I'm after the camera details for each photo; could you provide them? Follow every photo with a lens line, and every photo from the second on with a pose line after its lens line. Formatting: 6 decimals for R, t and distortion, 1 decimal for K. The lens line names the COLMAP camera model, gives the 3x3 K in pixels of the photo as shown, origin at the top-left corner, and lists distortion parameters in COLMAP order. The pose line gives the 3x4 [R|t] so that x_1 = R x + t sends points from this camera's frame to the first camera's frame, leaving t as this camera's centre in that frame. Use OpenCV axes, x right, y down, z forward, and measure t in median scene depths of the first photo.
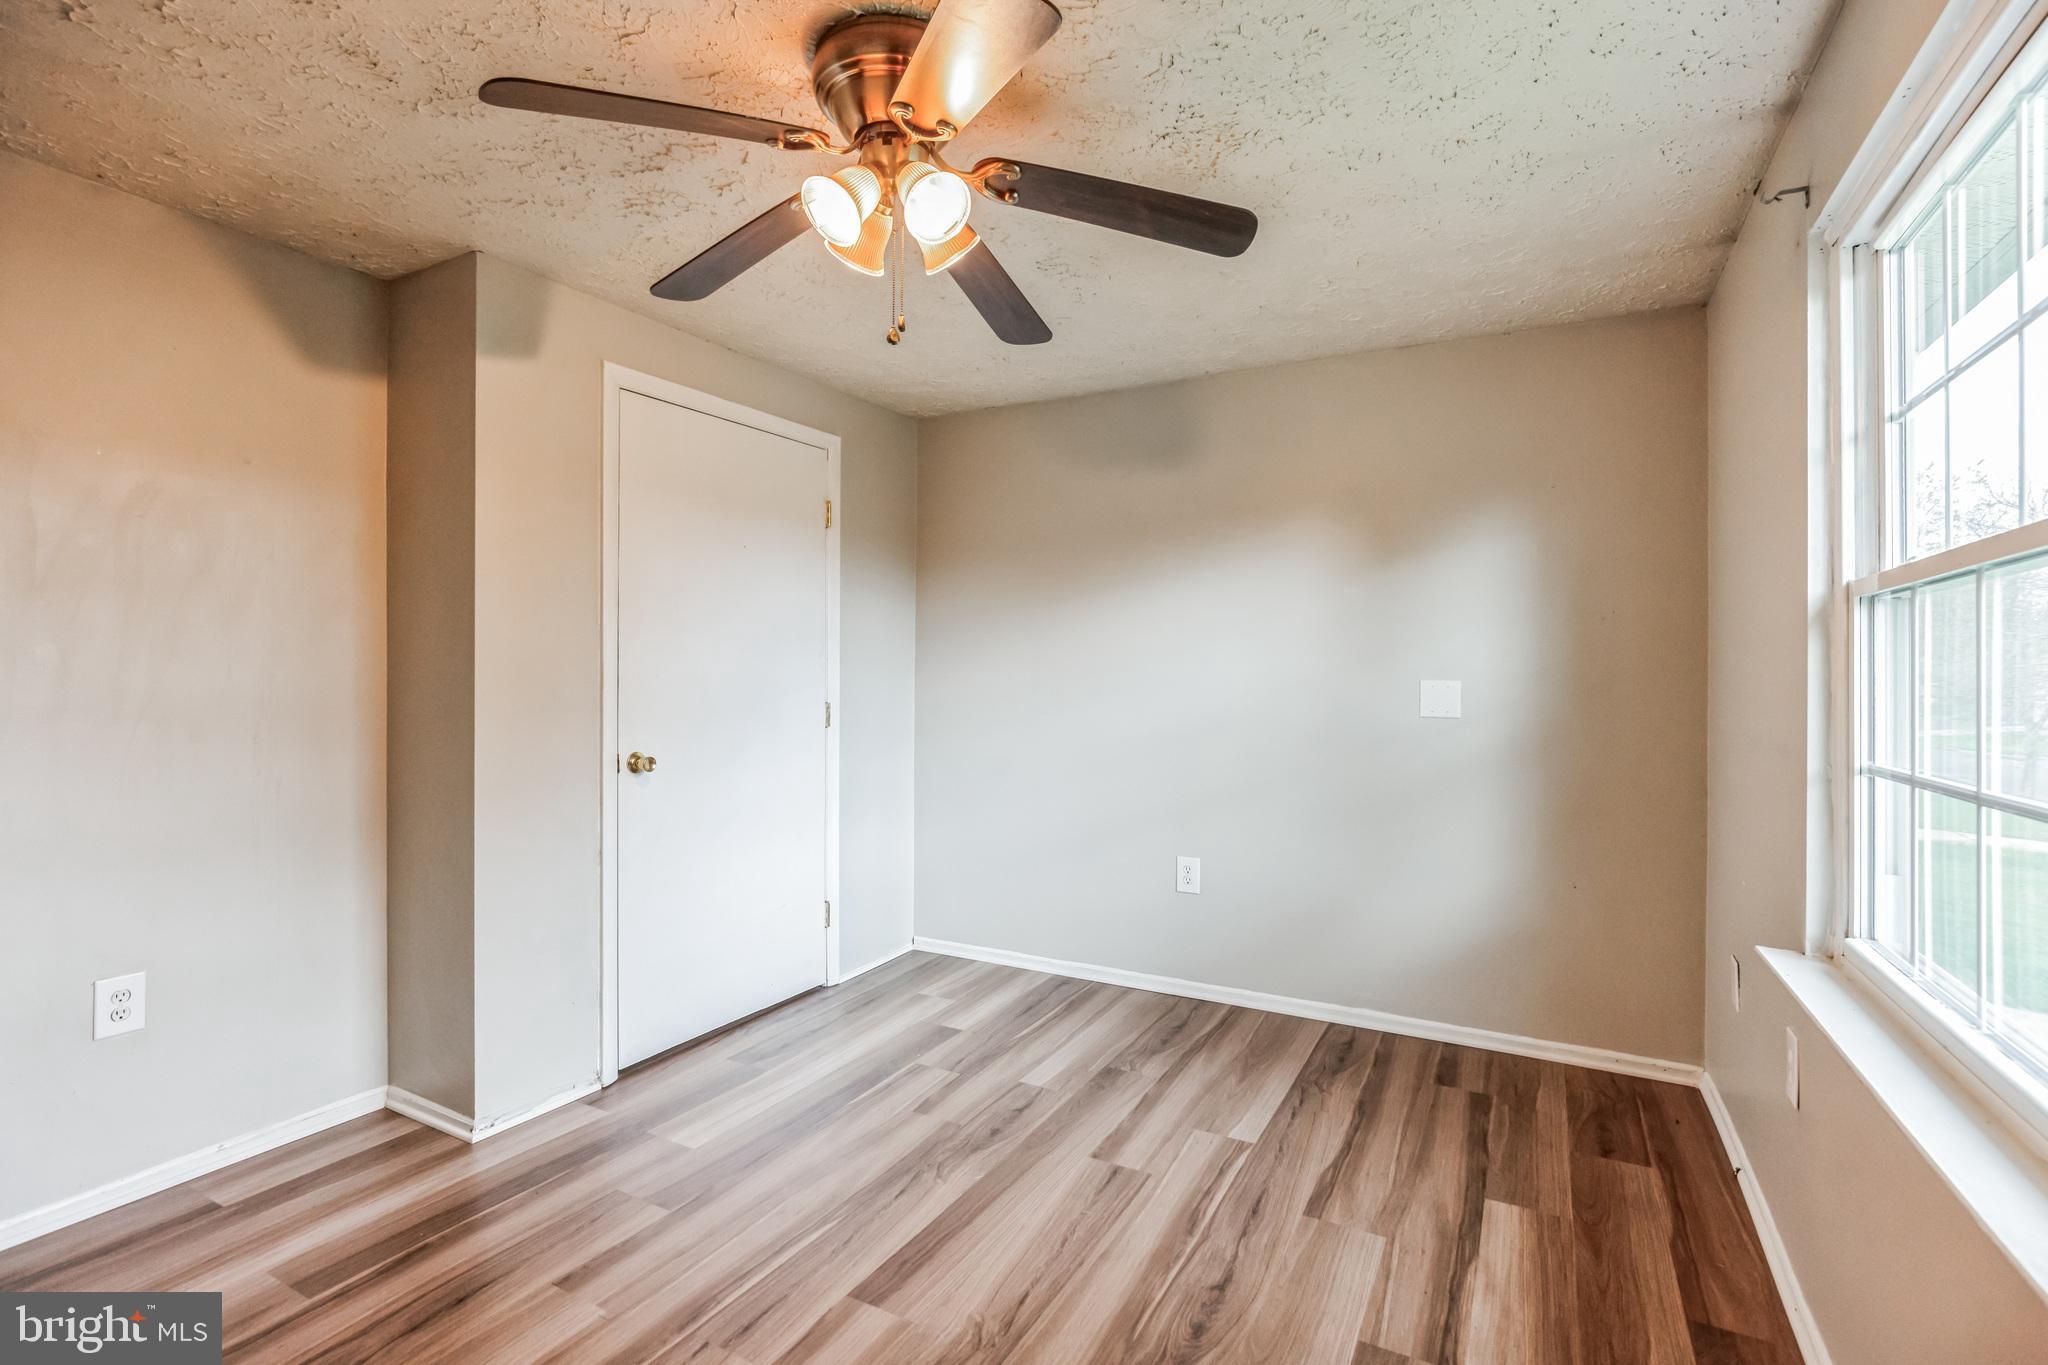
lens RADIAL K [[942.2, 0, 1034.2], [0, 942.2, 676.0], [0, 0, 1]] dist [-0.021390, 0.005652]
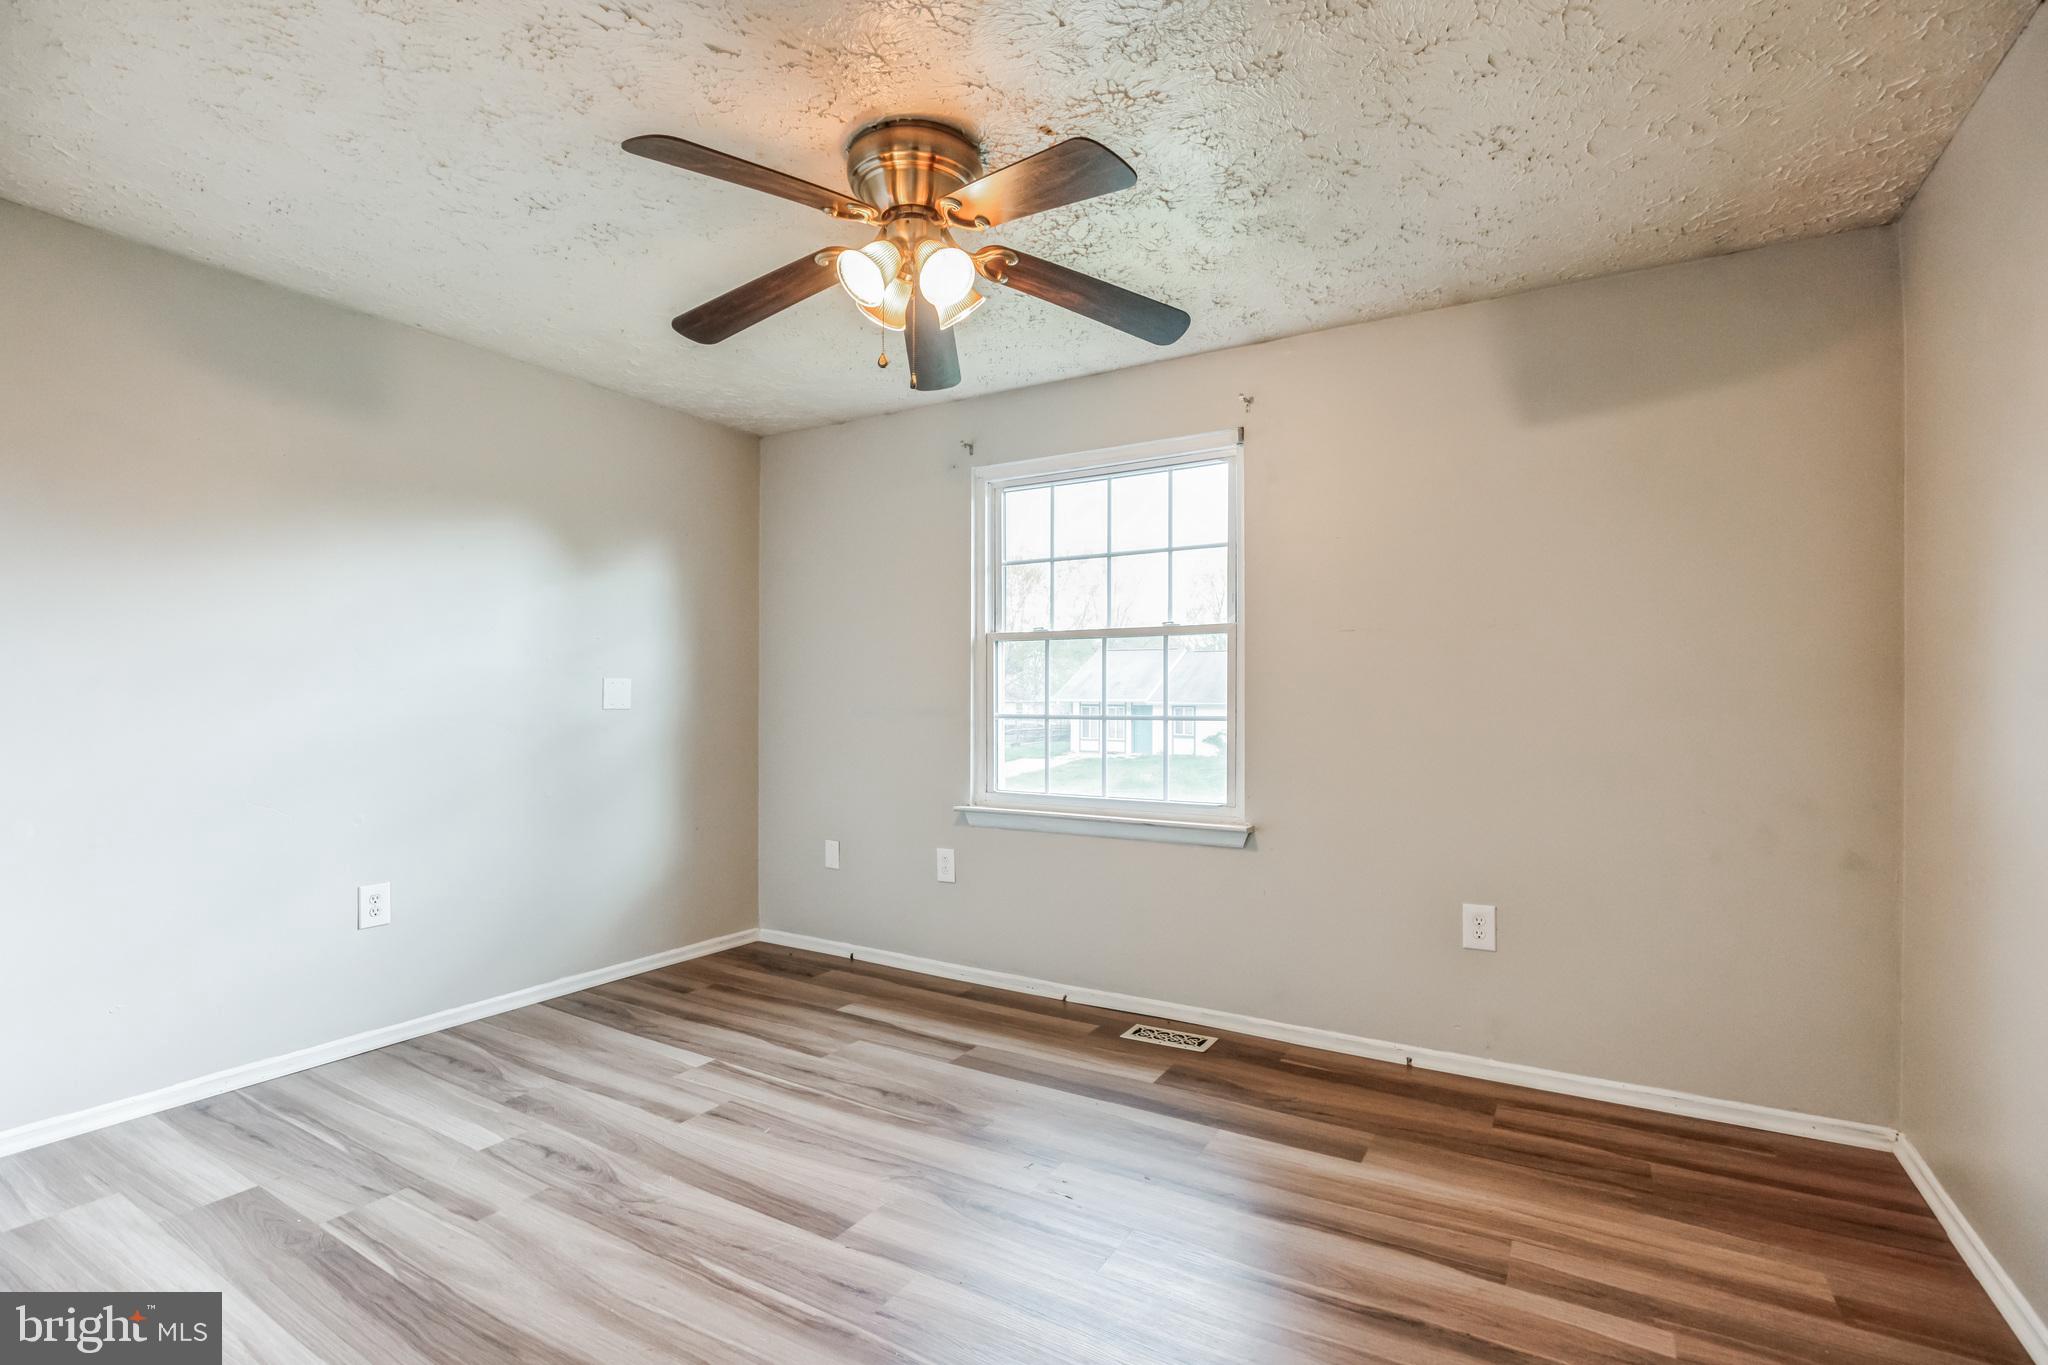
lens RADIAL K [[942.2, 0, 1034.8], [0, 942.2, 689.6], [0, 0, 1]] dist [-0.021390, 0.005652]
pose [[0.046564, -0.006161, 0.998896, -0.796733], [-0.004401, 0.999970, 0.006373, 0.010845], [-0.998906, -0.004693, 0.046536, 0.449507]]
